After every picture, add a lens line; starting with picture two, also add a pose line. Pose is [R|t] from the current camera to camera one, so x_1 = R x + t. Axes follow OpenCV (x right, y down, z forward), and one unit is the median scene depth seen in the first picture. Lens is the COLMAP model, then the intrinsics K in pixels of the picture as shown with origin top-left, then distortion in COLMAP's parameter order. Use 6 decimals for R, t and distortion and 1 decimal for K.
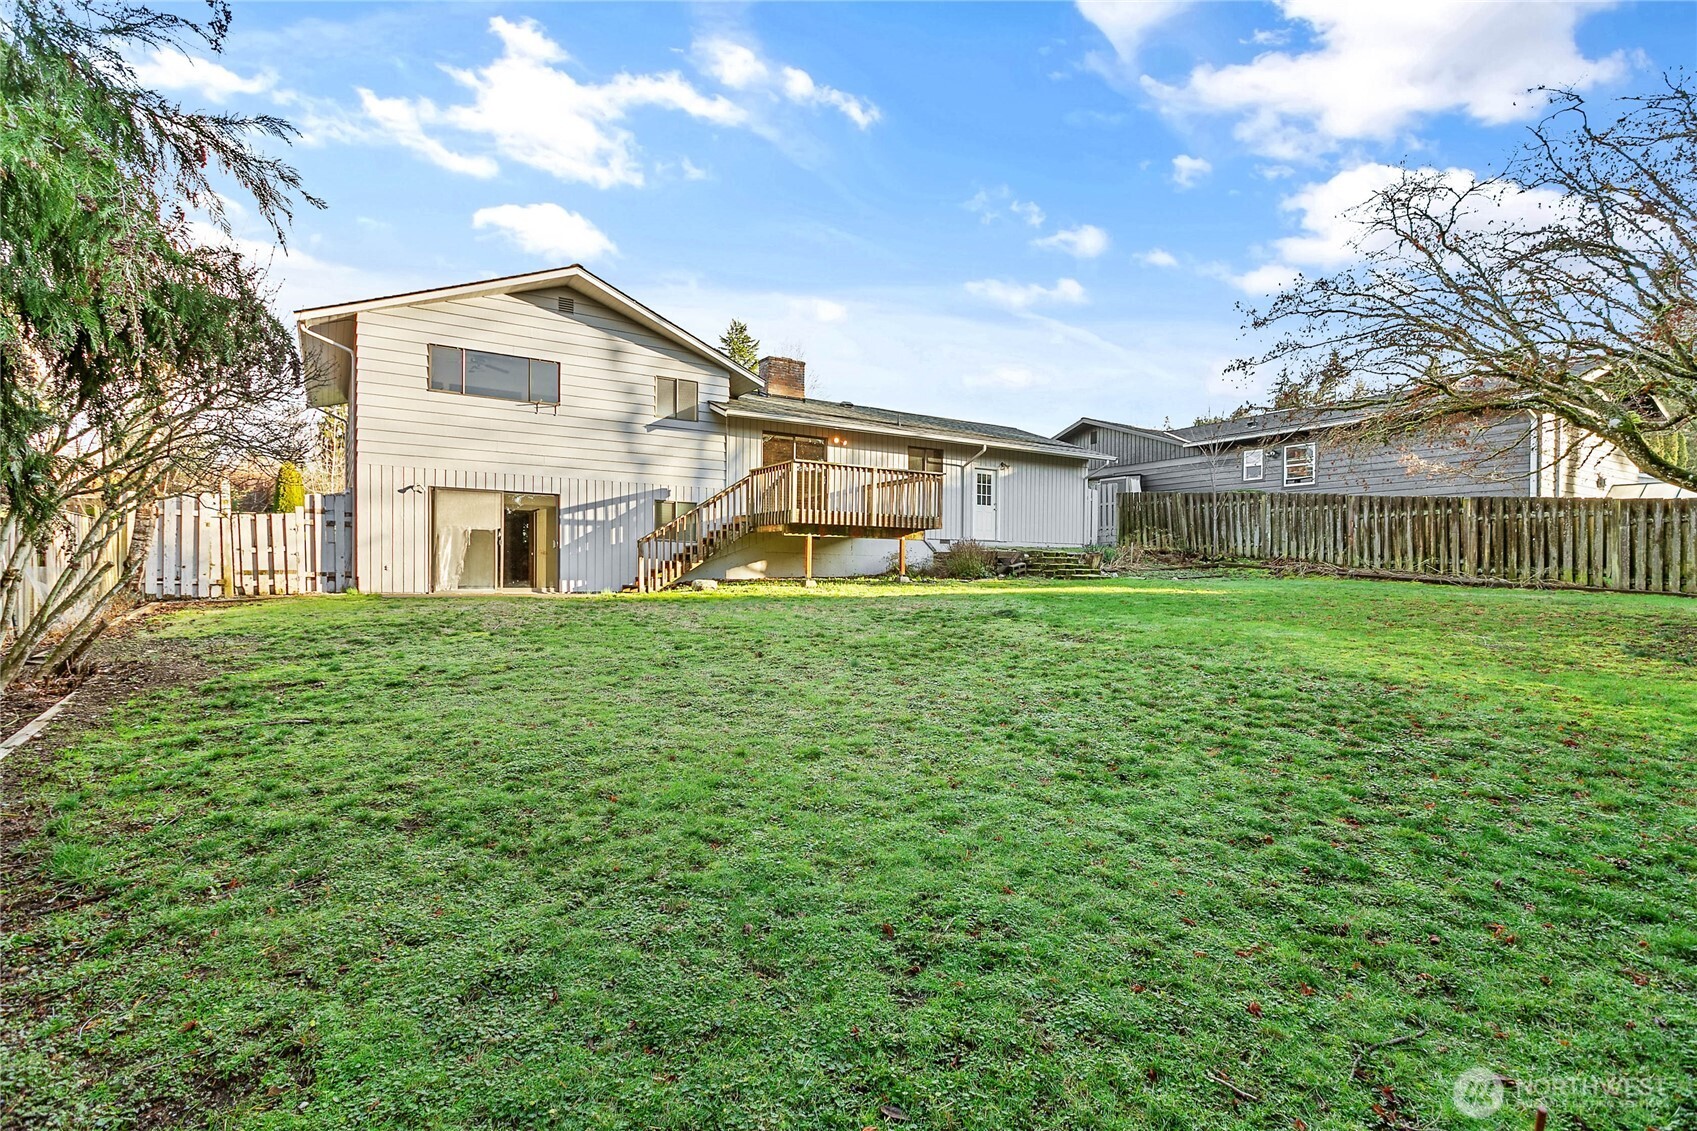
lens RADIAL K [[807.0, 0, 846.6], [0, 807.0, 580.1], [0, 0, 1]] dist [0.001651, 0.000480]
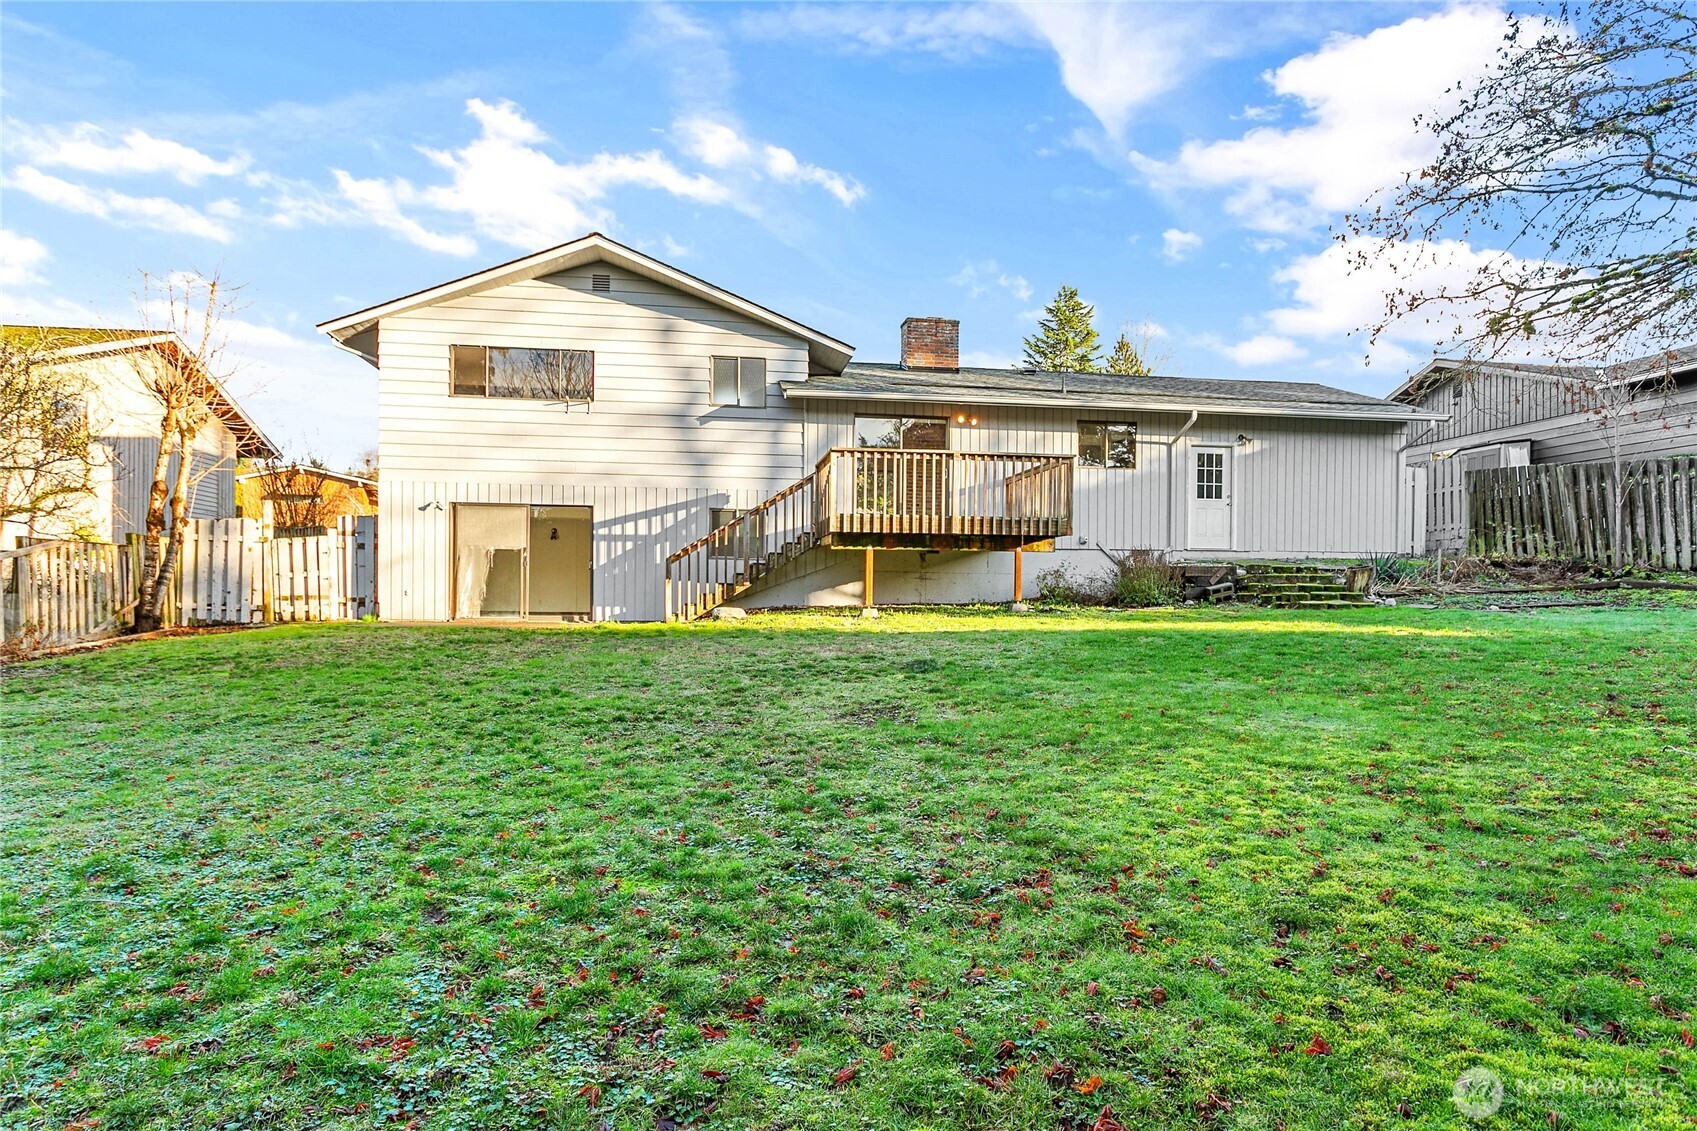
lens RADIAL K [[953.0, 0, 843.6], [0, 953.0, 601.9], [0, 0, 1]] dist [0.003103, 0.001247]
pose [[0.916976, 0.003035, -0.398930, 0.263066], [-0.003014, 0.999995, 0.000680, -0.005733], [0.398931, 0.000579, 0.916981, 0.166736]]
